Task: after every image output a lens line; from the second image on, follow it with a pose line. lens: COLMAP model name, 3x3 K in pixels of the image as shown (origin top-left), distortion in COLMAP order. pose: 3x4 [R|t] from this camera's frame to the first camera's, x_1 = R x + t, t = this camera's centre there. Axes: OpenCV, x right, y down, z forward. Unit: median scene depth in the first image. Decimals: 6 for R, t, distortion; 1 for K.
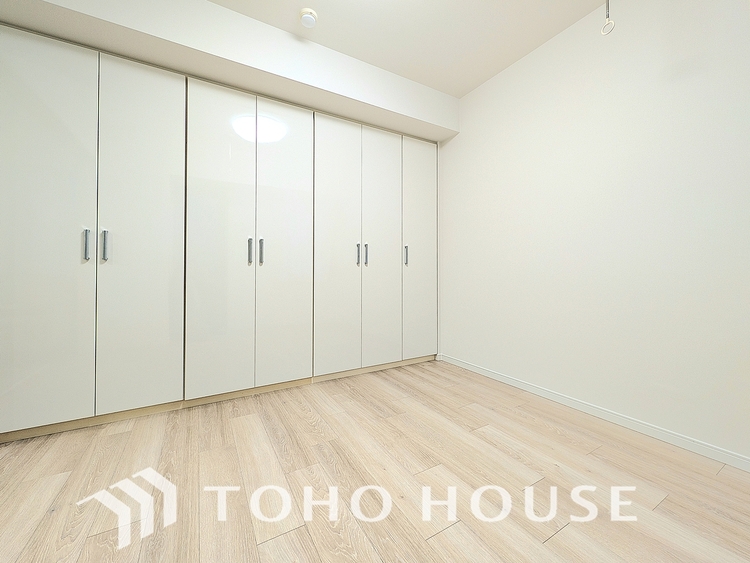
lens RADIAL K [[292.2, 0, 384.6], [0, 292.2, 269.6], [0, 0, 1]] dist [0.006371, -0.000022]
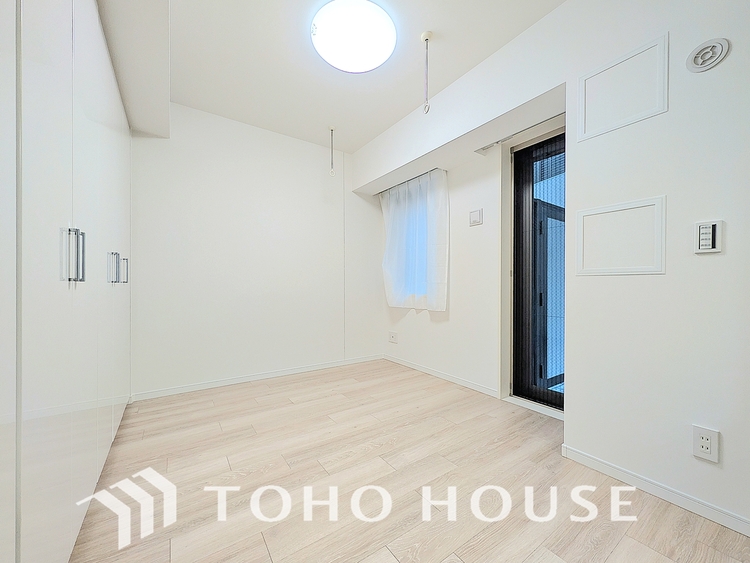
lens RADIAL K [[292.2, 0, 376.1], [0, 292.2, 286.2], [0, 0, 1]] dist [0.006371, -0.000022]
pose [[-0.047561, 0.002010, 0.998866, -0.849226], [-0.007072, 0.999972, -0.002349, -0.008202], [-0.998843, -0.007176, -0.047545, 0.514365]]
